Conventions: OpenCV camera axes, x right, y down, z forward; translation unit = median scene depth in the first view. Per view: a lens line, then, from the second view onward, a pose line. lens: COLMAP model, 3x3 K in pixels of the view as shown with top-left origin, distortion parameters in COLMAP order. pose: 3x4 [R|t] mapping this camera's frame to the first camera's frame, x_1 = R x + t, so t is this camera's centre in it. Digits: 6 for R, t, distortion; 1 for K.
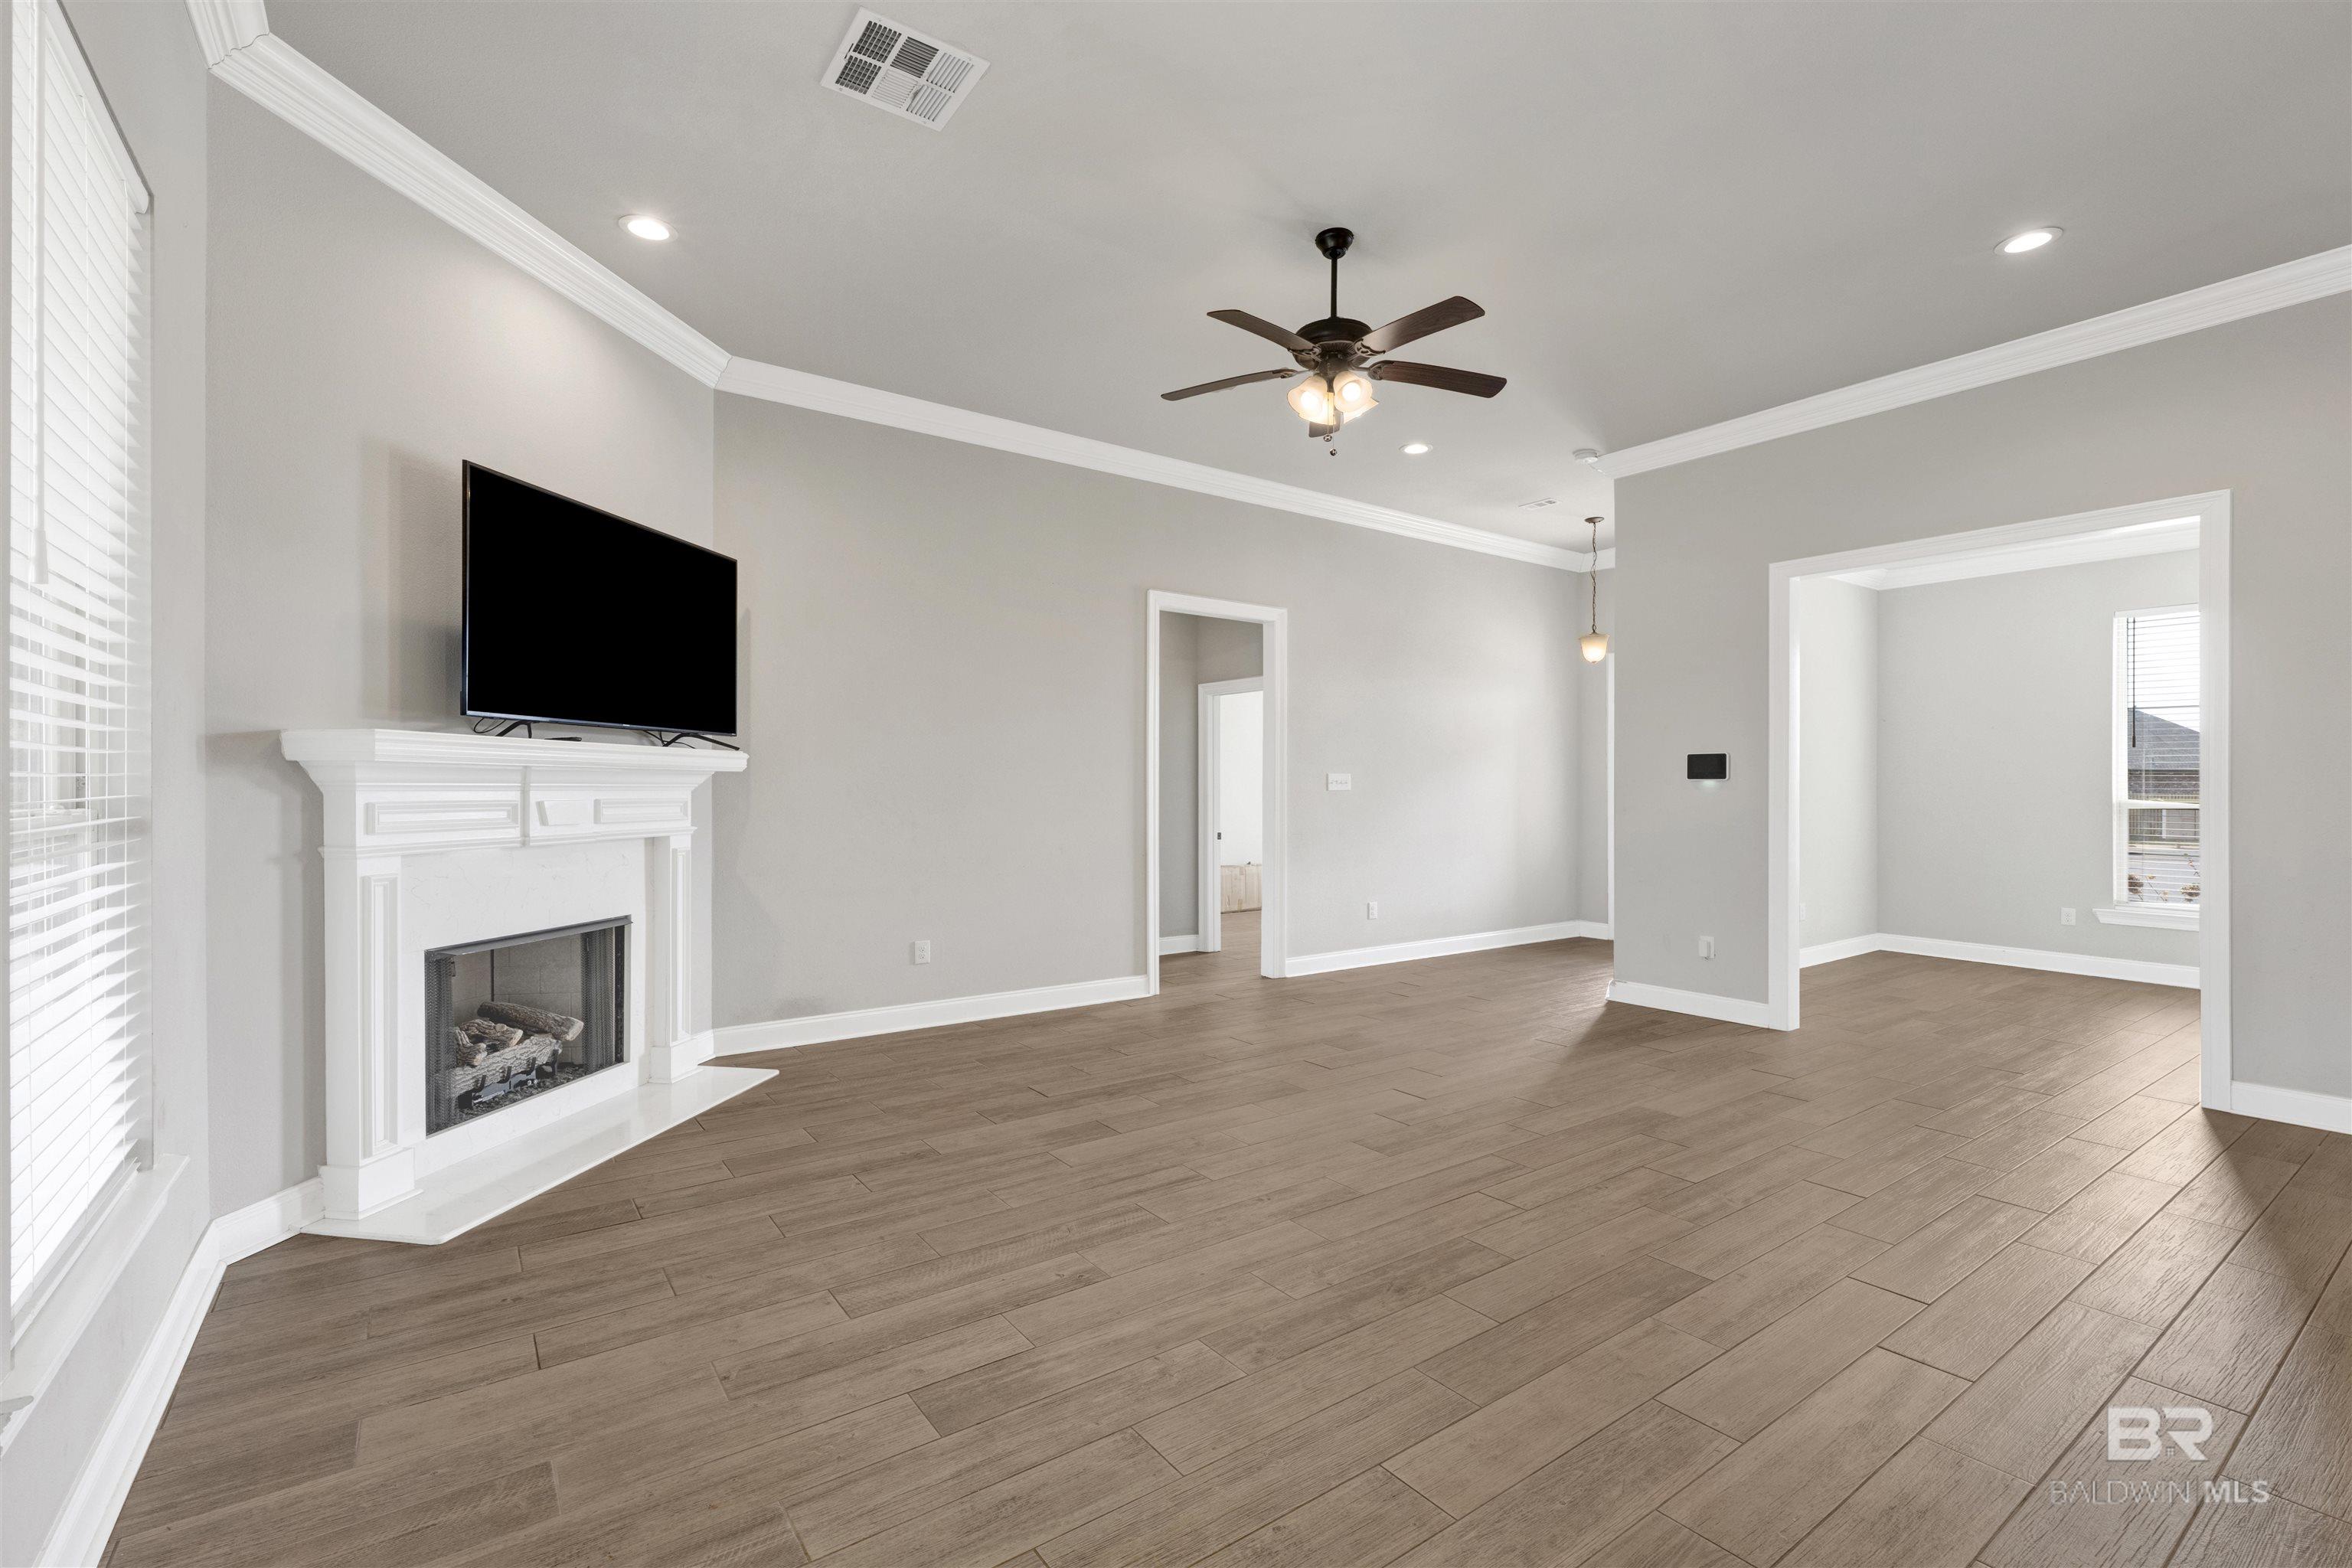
lens RADIAL K [[965.2, 0, 1176.1], [0, 965.2, 793.3], [0, 0, 1]] dist [0.001136, 0.000080]
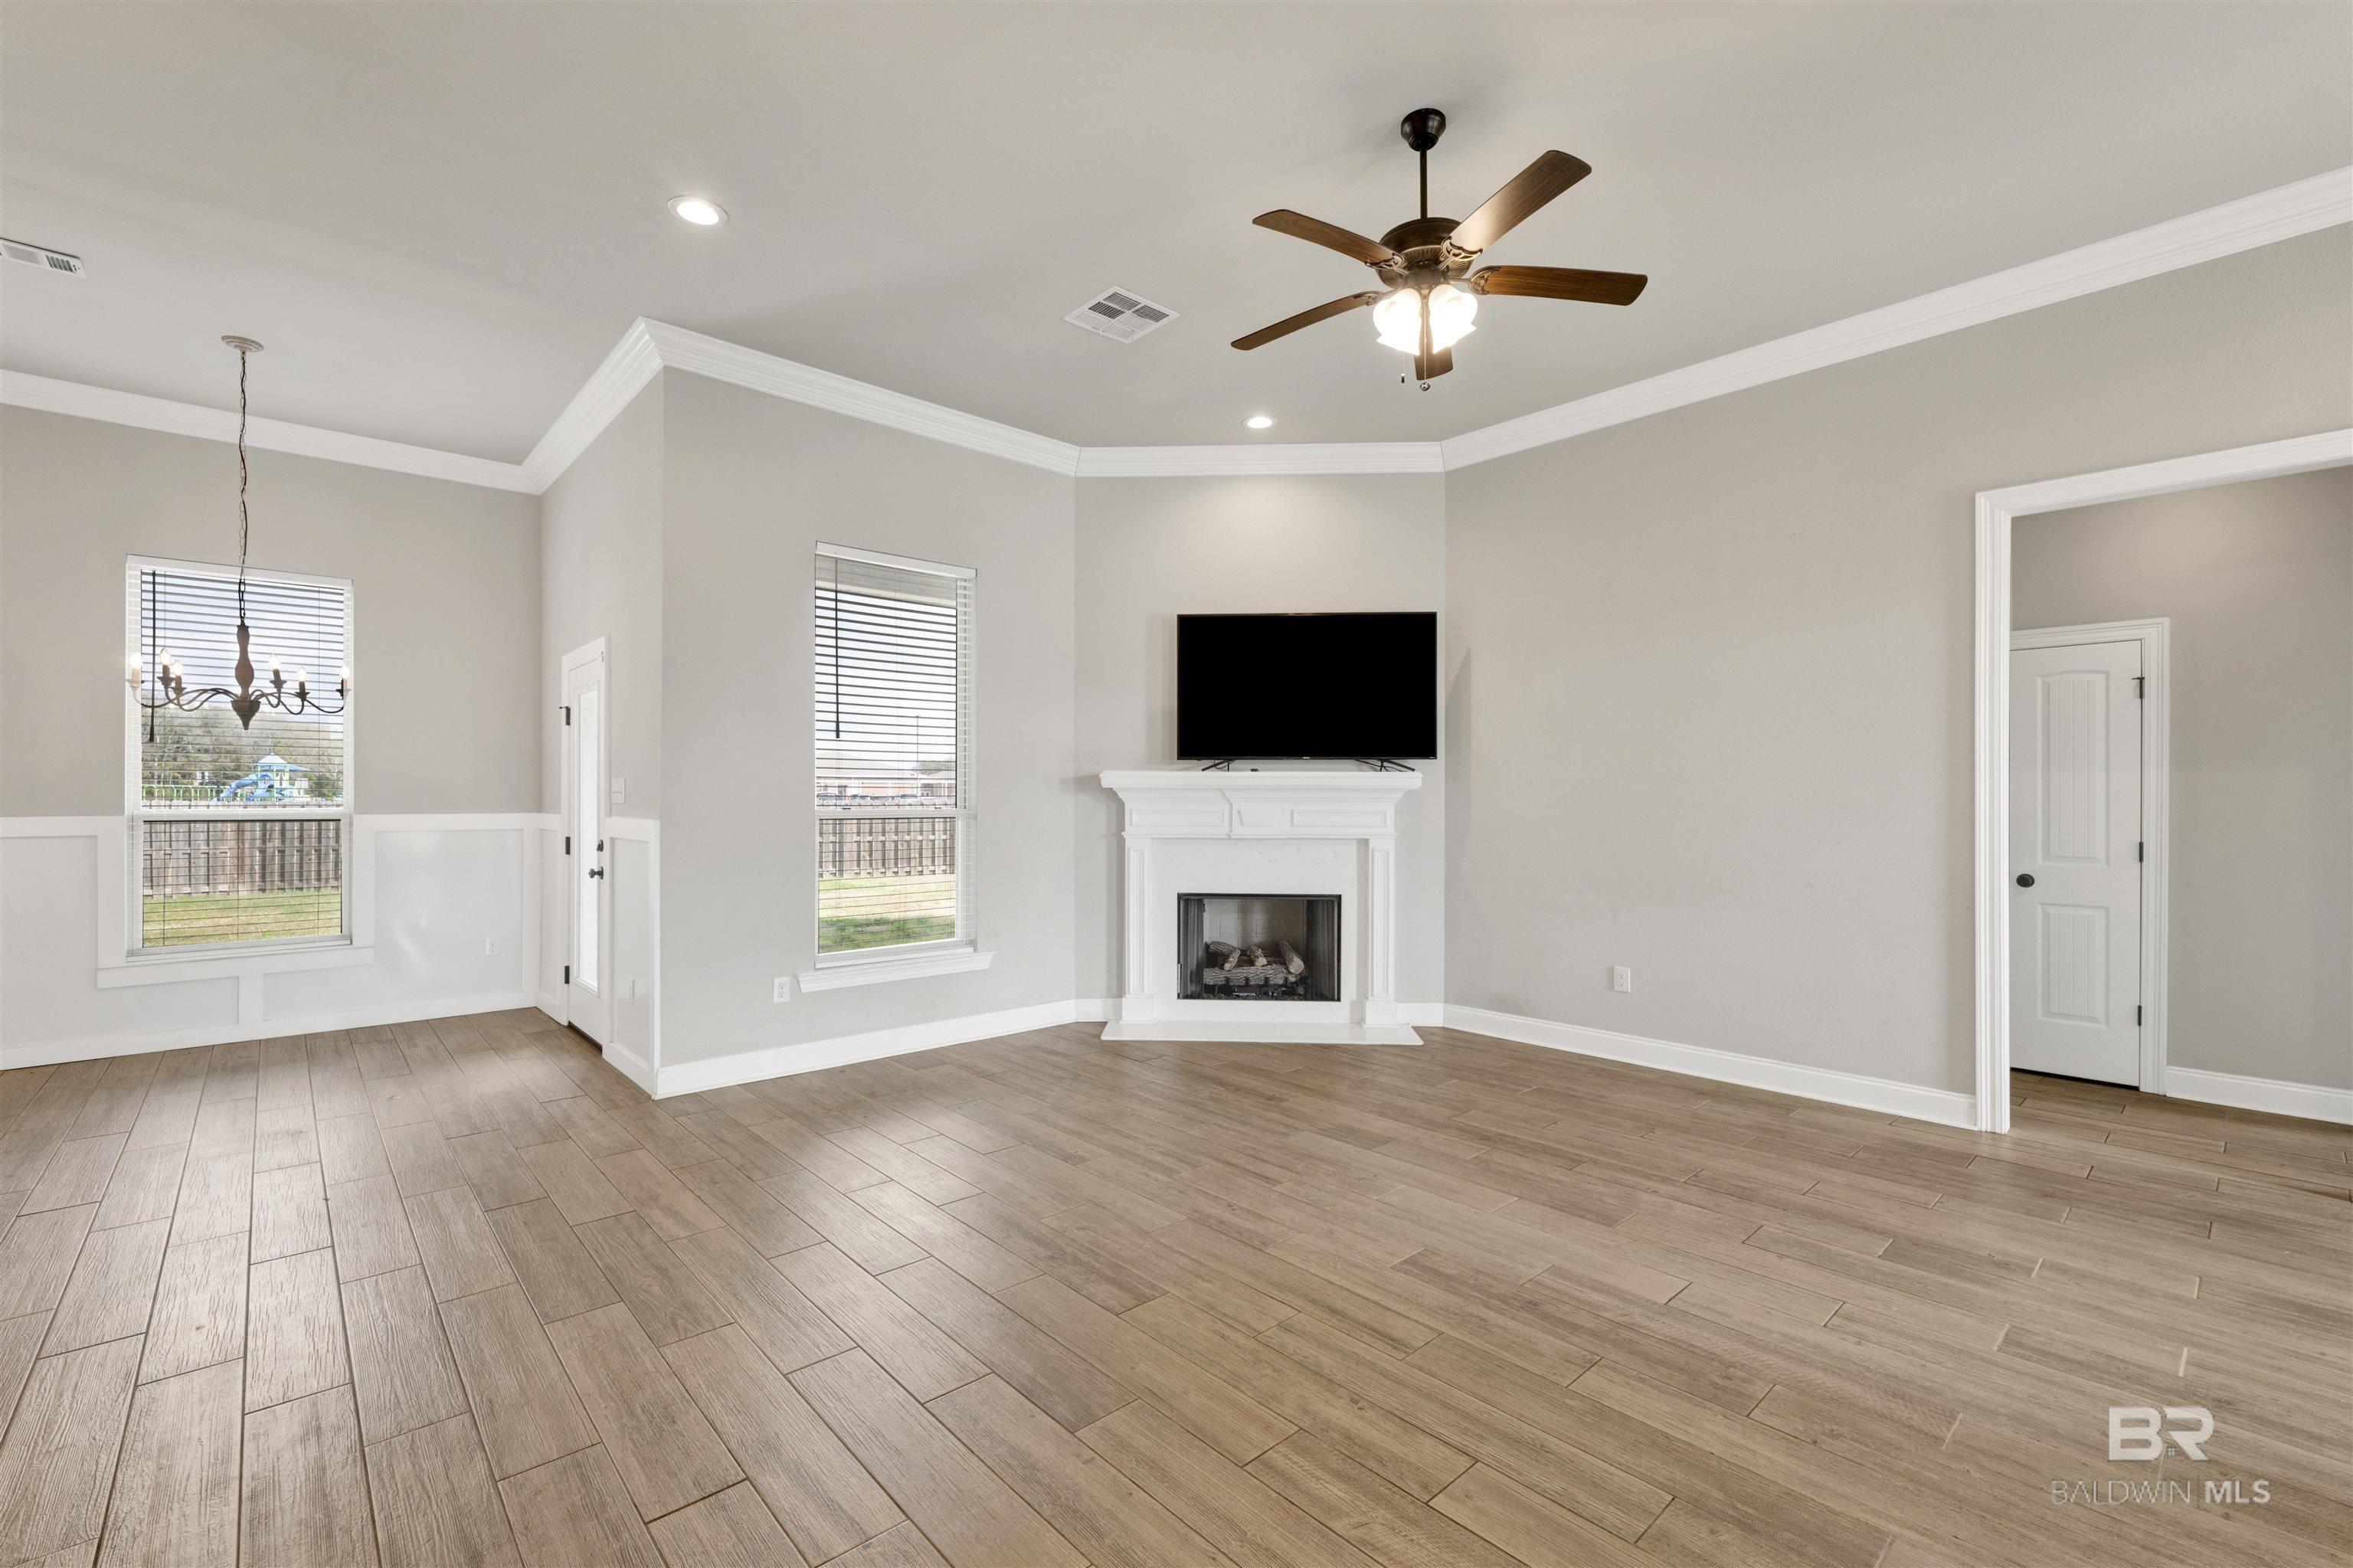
lens RADIAL K [[992.4, 0, 1181.1], [0, 992.4, 794.4], [0, 0, 1]] dist [0.001007, 0.000157]
pose [[0.153715, -0.007578, -0.988086, 0.943588], [-0.007889, 0.999929, -0.008896, -0.002350], [0.988084, 0.009163, 0.153645, 0.663264]]
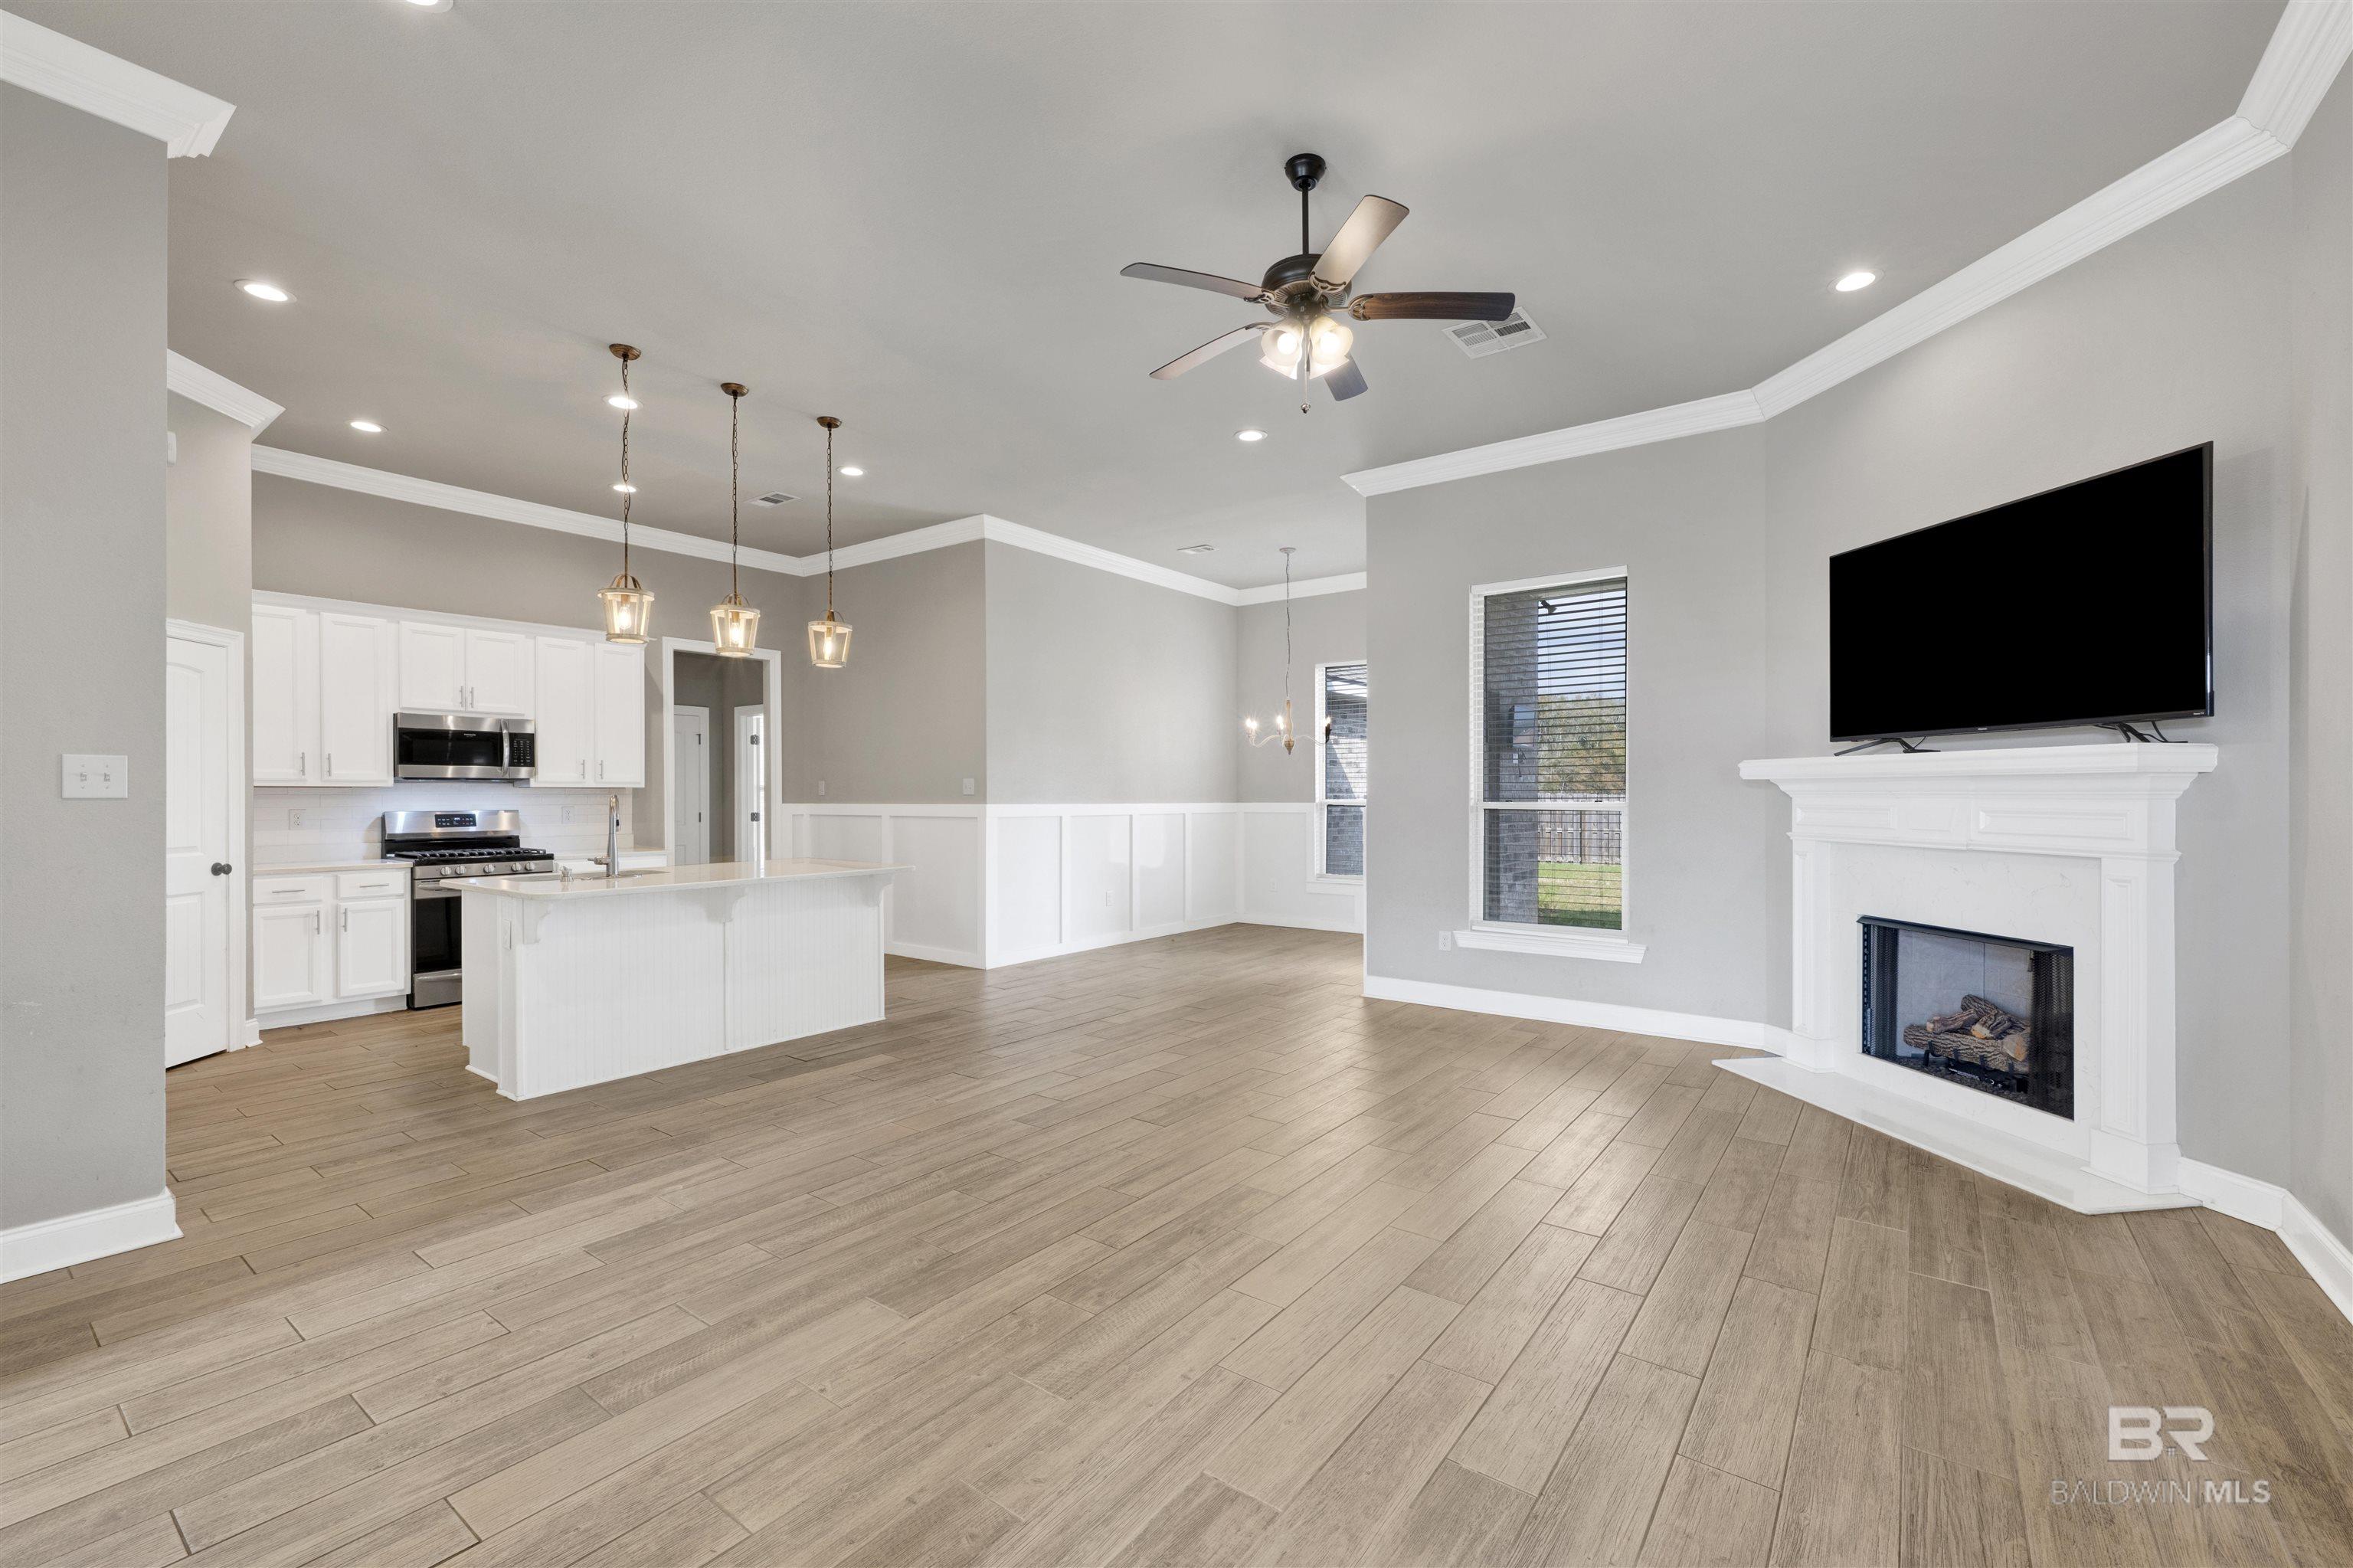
lens RADIAL K [[992.4, 0, 1181.1], [0, 992.4, 794.4], [0, 0, 1]] dist [0.001007, 0.000157]
pose [[-0.940656, -0.002535, -0.339353, 0.554868], [-0.004805, 0.999971, 0.005850, -0.010108], [0.339328, 0.007133, -0.940641, 1.827995]]
